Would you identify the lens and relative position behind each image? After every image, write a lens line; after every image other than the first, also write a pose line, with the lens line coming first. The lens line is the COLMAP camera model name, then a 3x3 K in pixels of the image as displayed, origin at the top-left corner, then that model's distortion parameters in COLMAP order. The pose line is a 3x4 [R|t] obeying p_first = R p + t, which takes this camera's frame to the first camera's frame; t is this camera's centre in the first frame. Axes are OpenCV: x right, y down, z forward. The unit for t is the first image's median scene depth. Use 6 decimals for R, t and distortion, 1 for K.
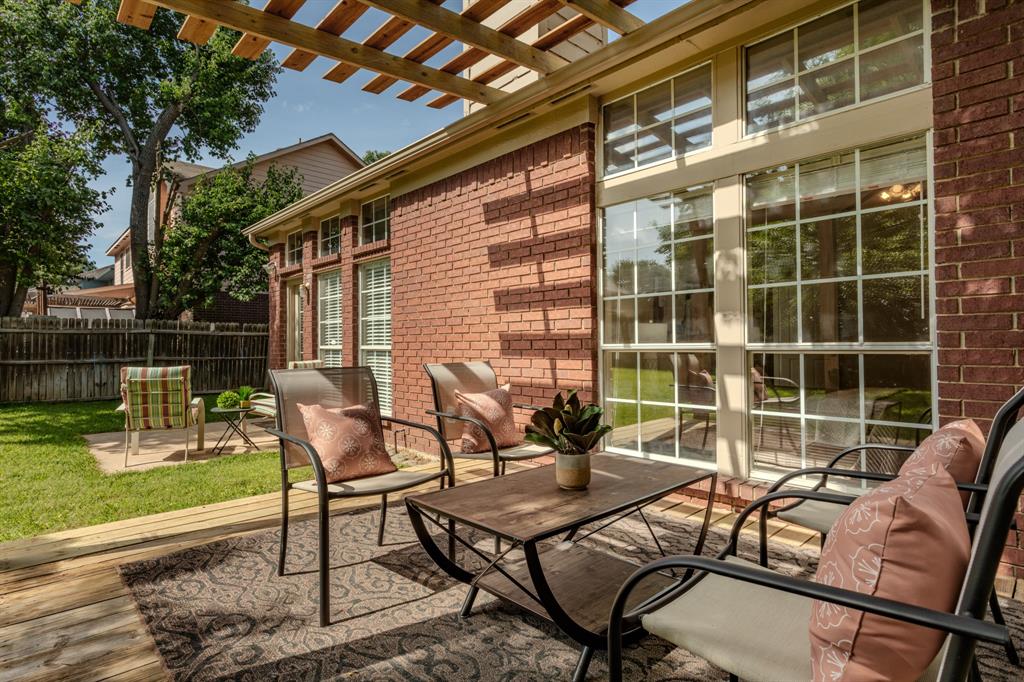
lens RADIAL K [[532.7, 0, 512.0], [0, 532.7, 341.0], [0, 0, 1]] dist [-0.000813, -0.000184]
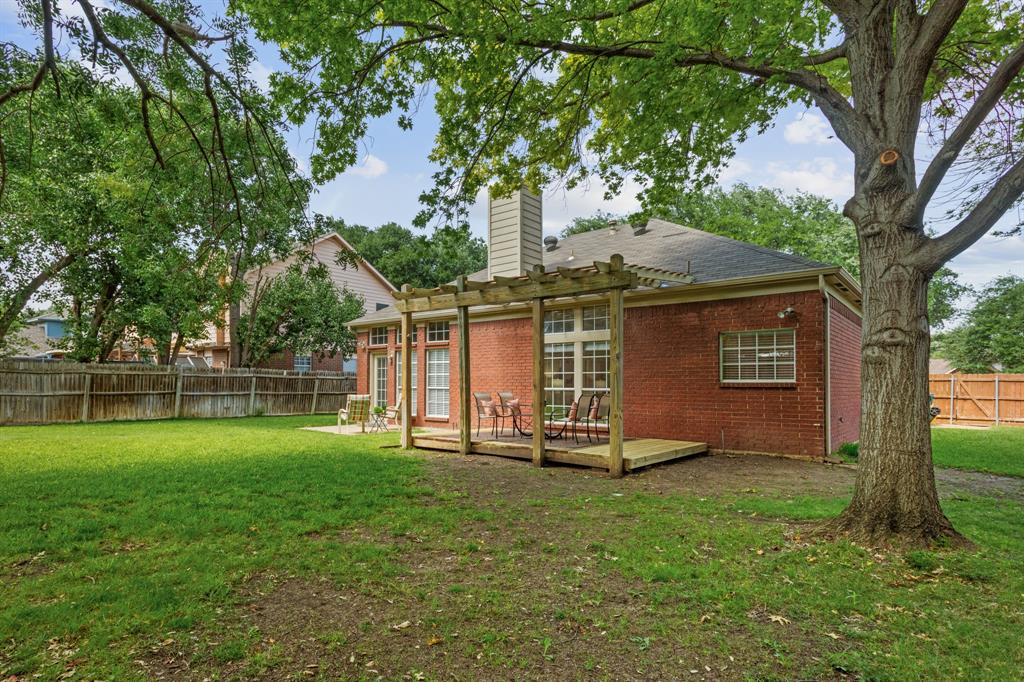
lens RADIAL K [[566.8, 0, 512.0], [0, 566.8, 341.0], [0, 0, 1]] dist [0.020816, 0.000174]
pose [[0.986626, 0.030085, 0.160202, -0.208698], [-0.018361, 0.997077, -0.074164, -0.009512], [-0.161965, 0.070230, 0.984294, -0.879326]]
